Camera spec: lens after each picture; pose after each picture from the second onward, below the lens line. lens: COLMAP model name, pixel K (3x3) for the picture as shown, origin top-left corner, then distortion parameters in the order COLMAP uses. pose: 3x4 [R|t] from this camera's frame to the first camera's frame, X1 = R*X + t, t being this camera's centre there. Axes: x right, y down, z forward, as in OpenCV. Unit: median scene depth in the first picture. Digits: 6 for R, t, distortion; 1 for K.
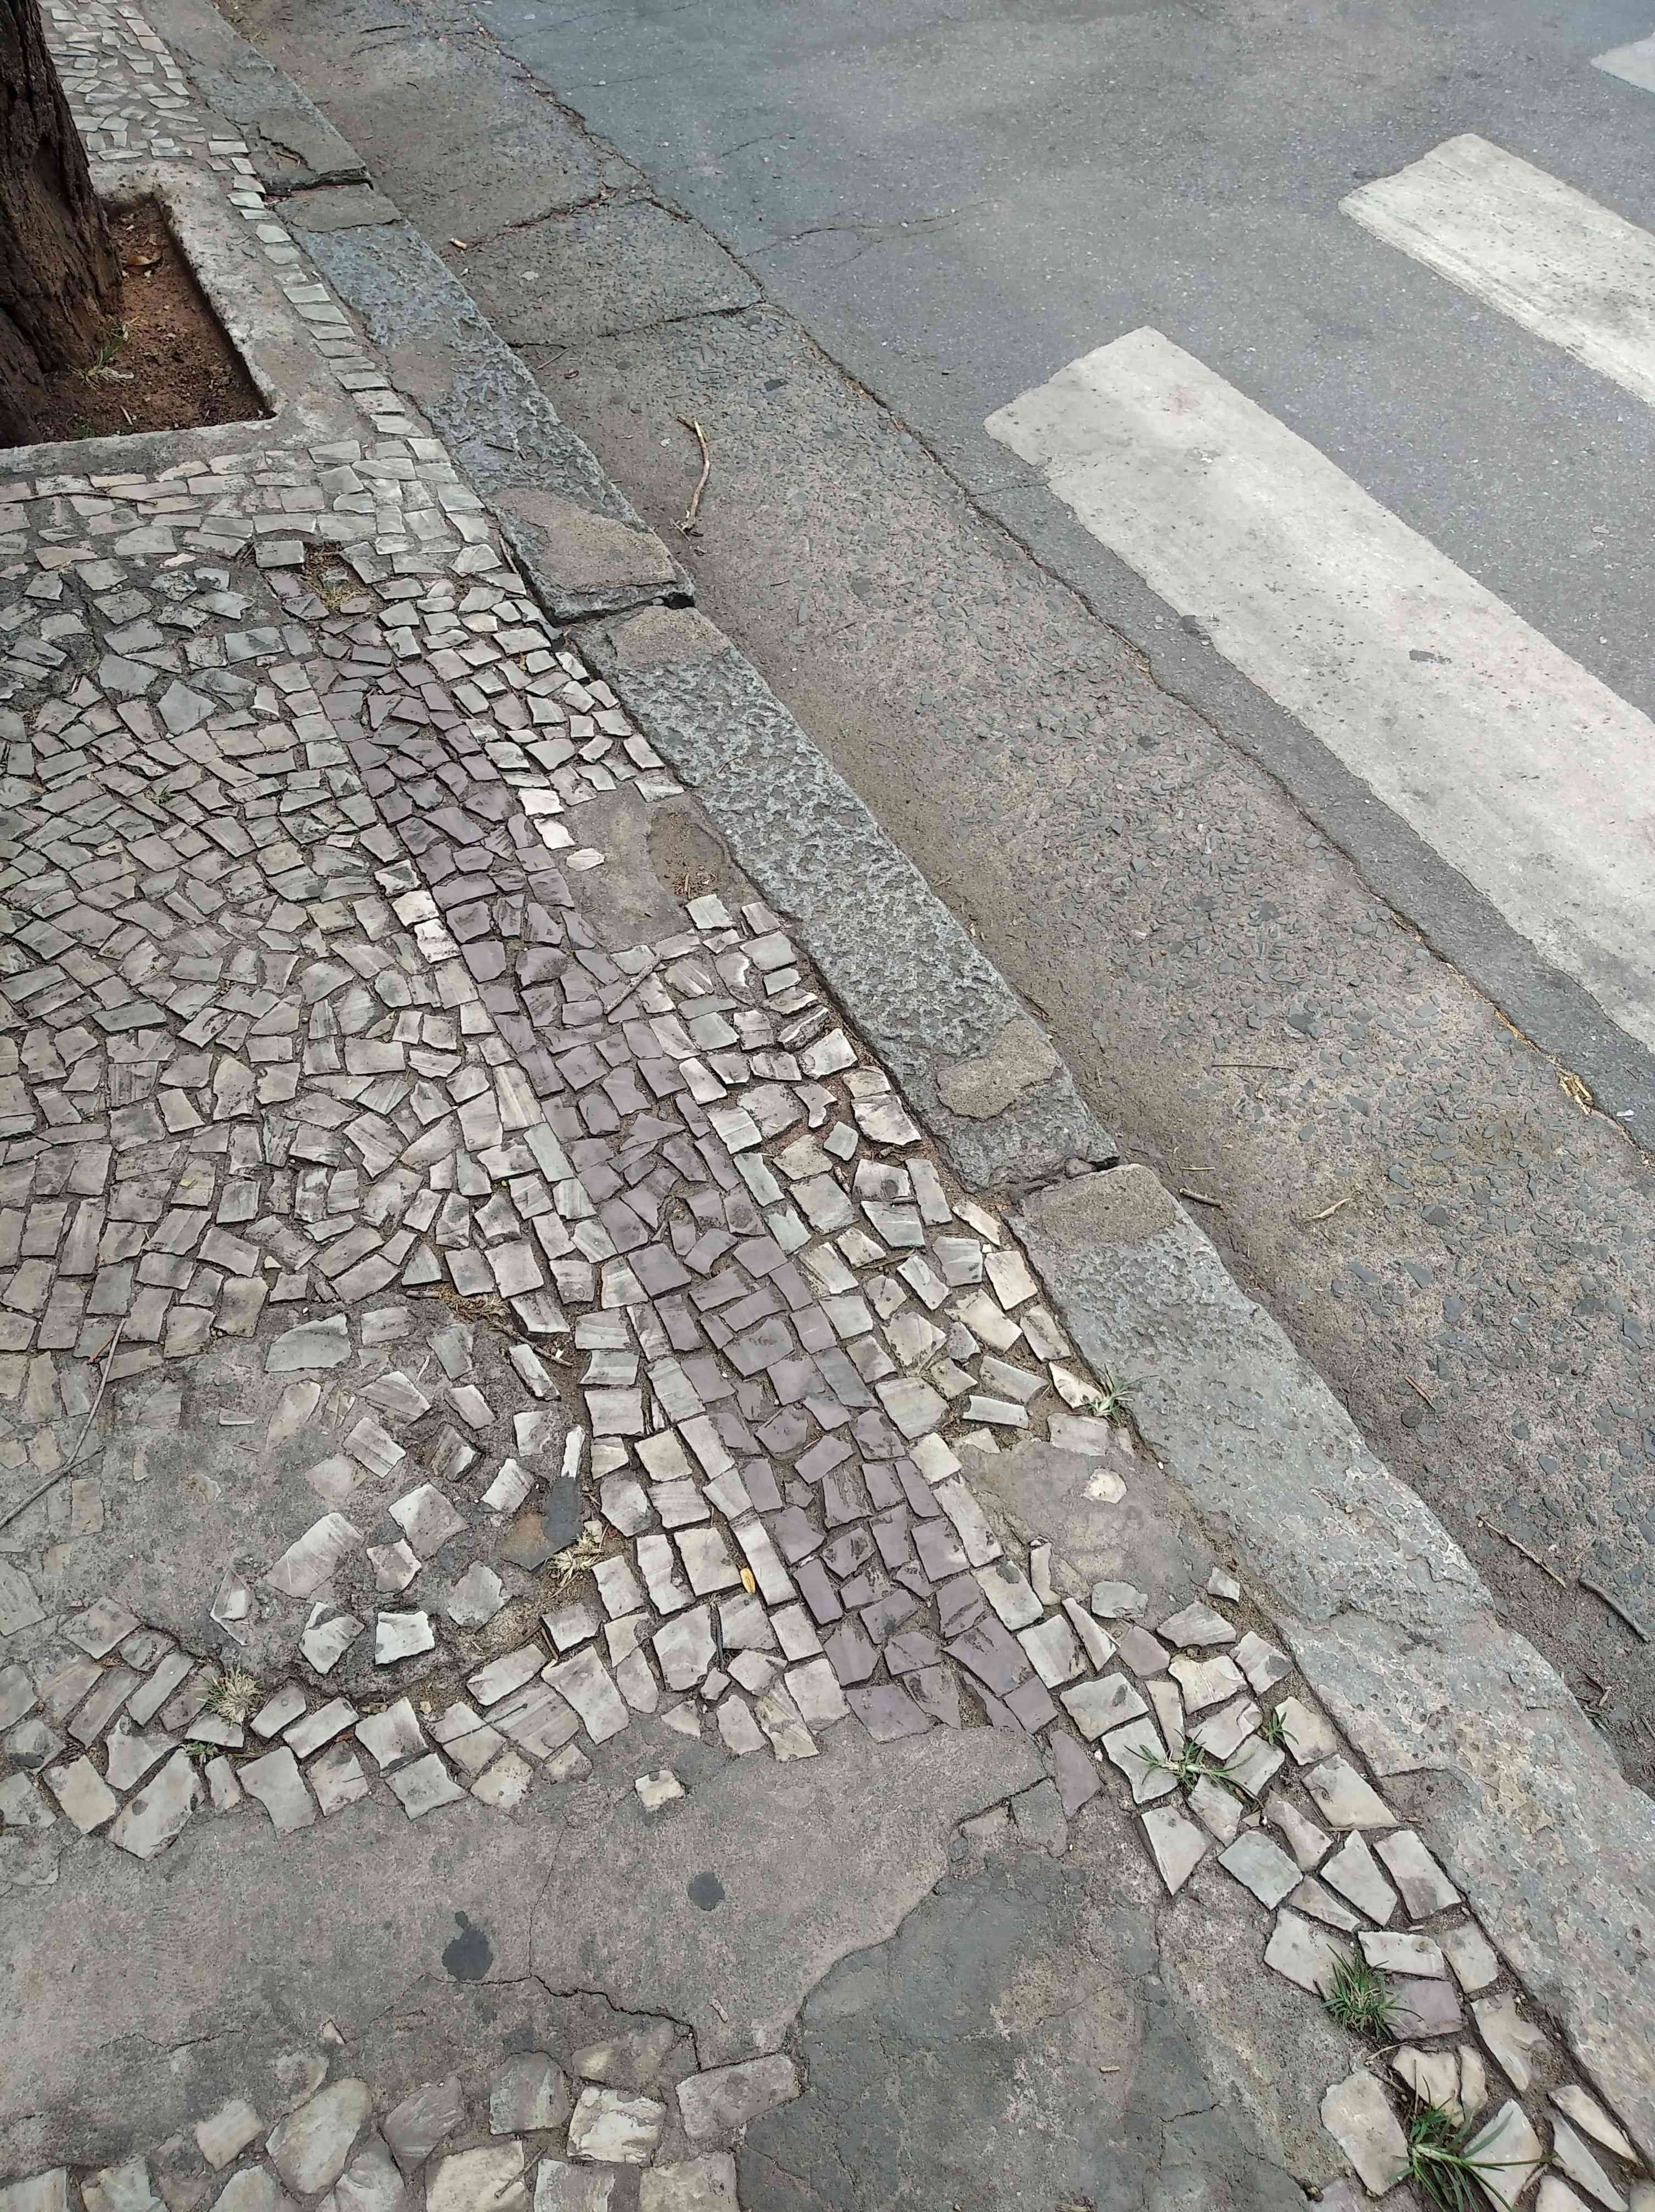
lens RADIAL K [[1739.0, 0, 820.8], [0, 1739.0, 1106.6], [0, 0, 1]] dist [0.004057, -0.006880]
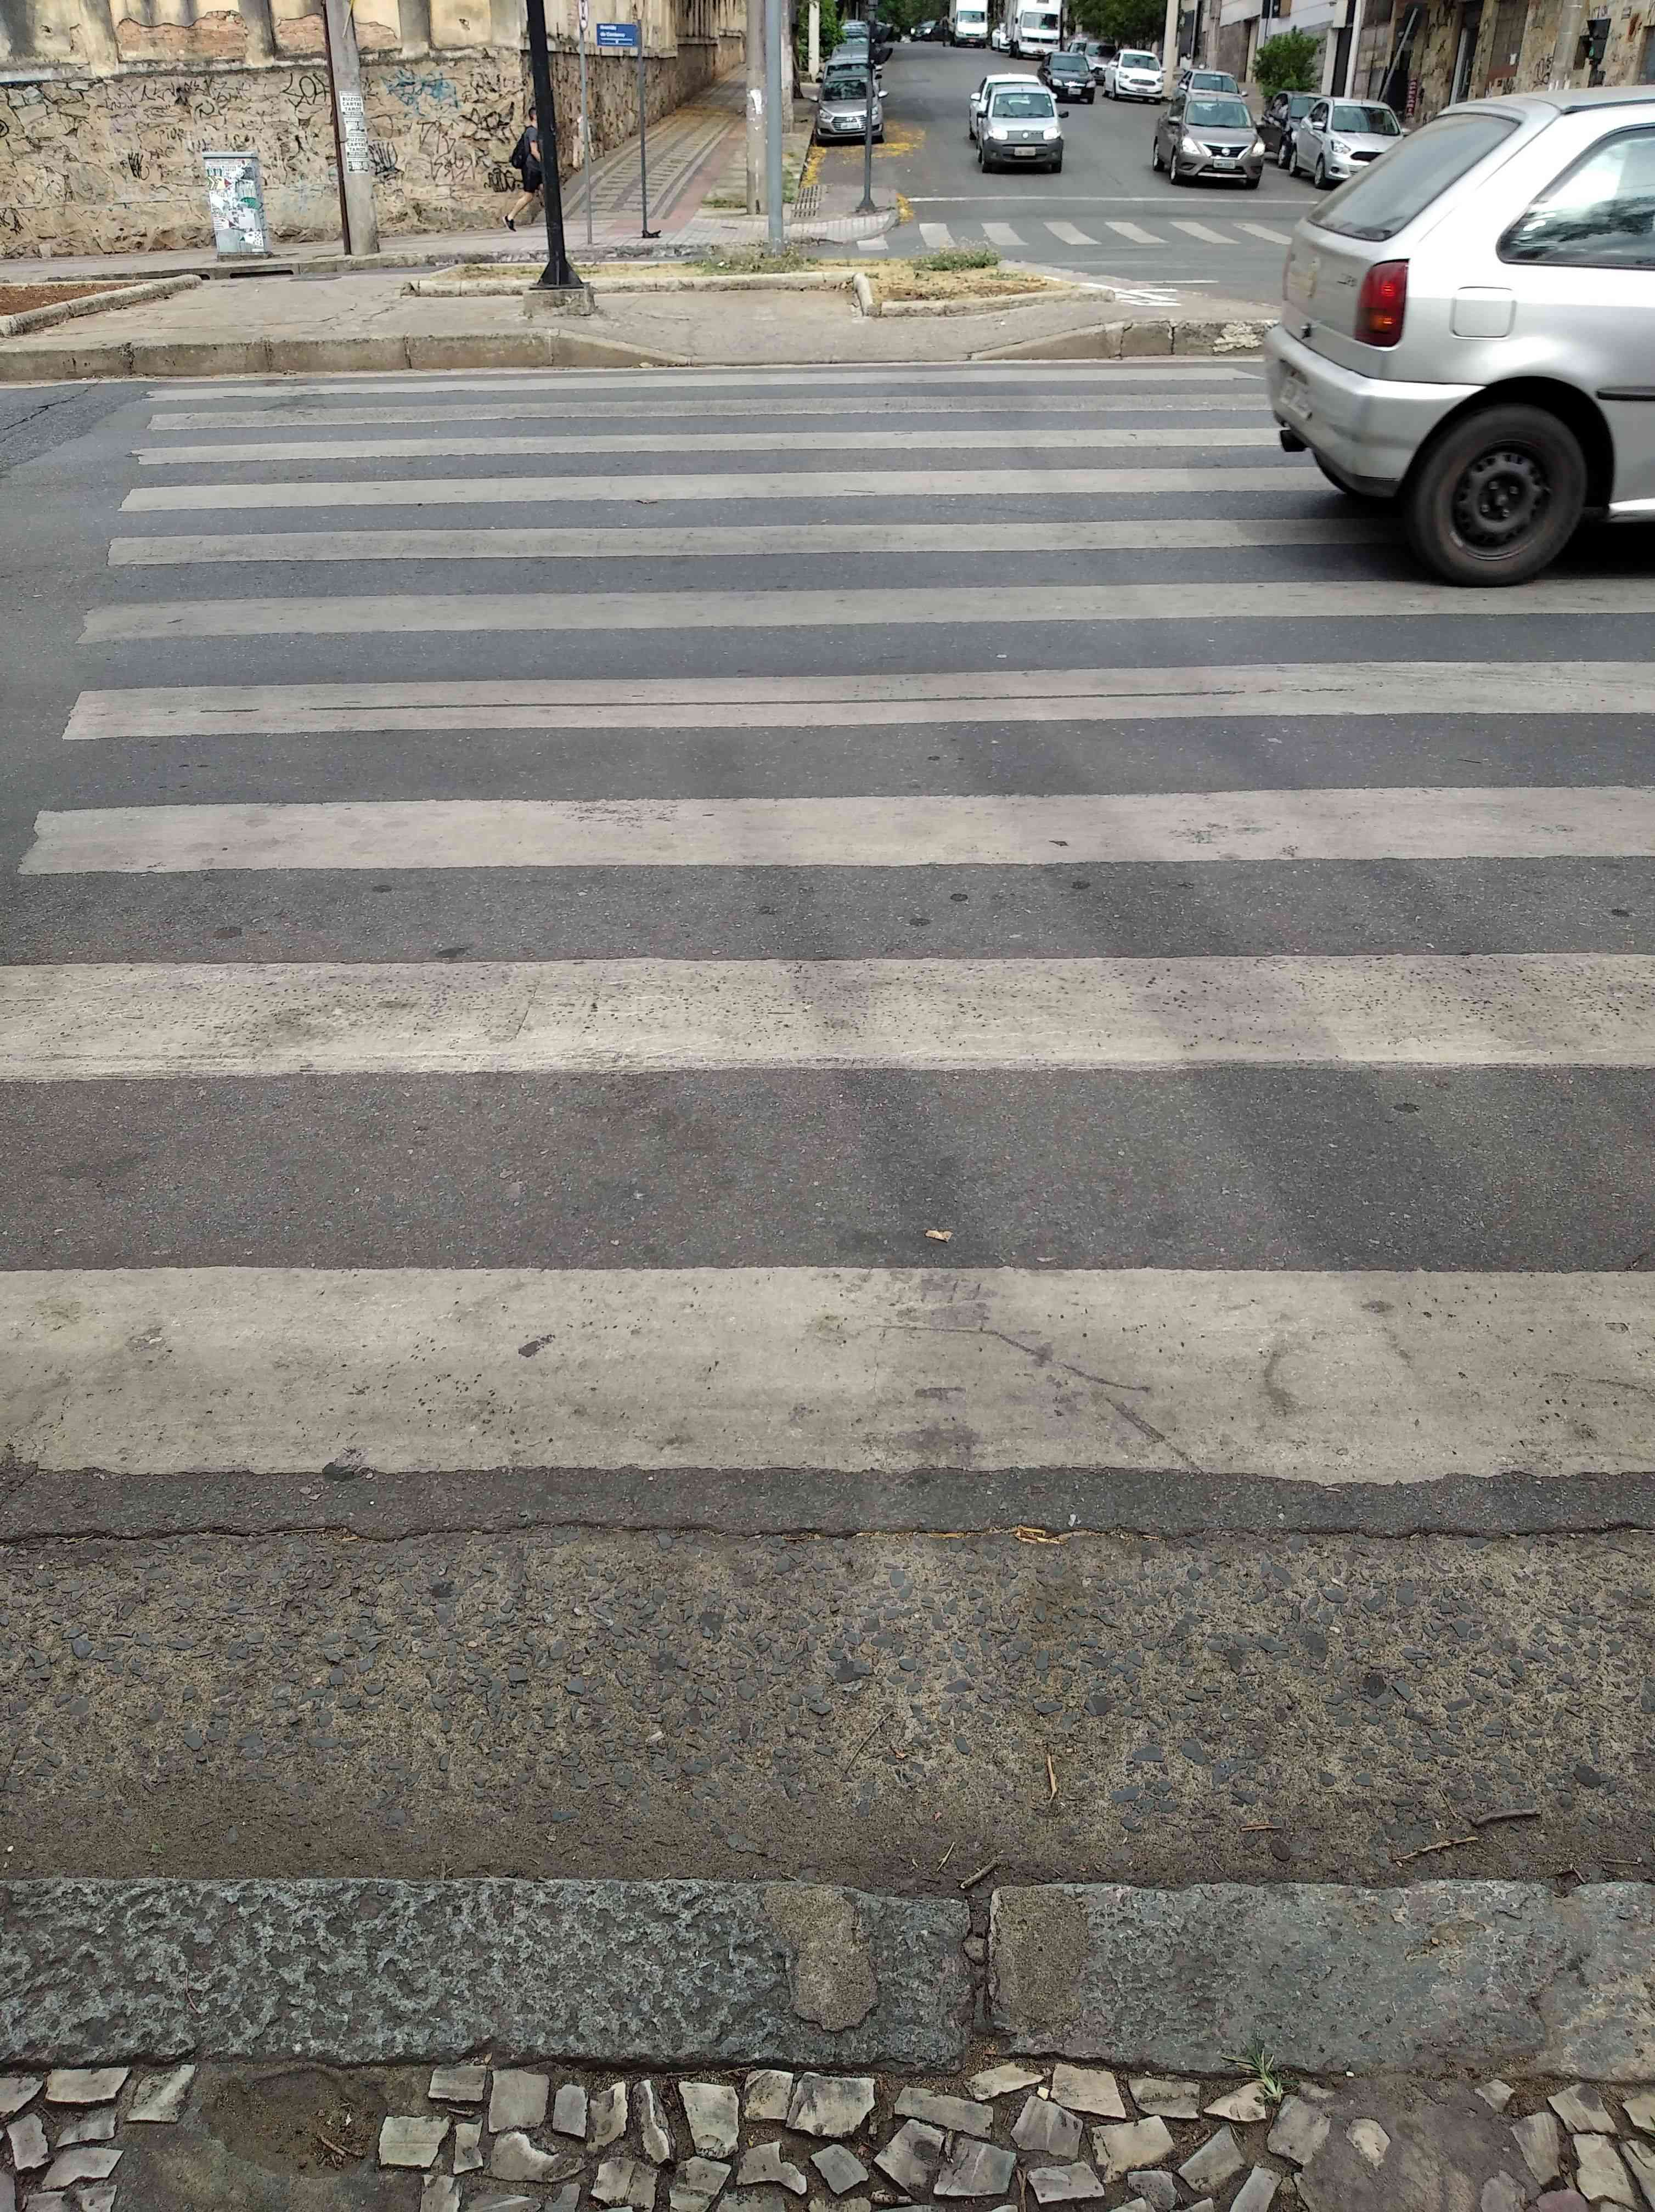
lens RADIAL K [[1739.0, 0, 825.8], [0, 1739.0, 1117.8], [0, 0, 1]] dist [0.004057, -0.006880]
pose [[0.471255, -0.474554, 0.743450, -0.327508], [0.699256, 0.714753, 0.012994, -0.312737], [-0.537550, 0.513739, 0.668665, 0.209381]]
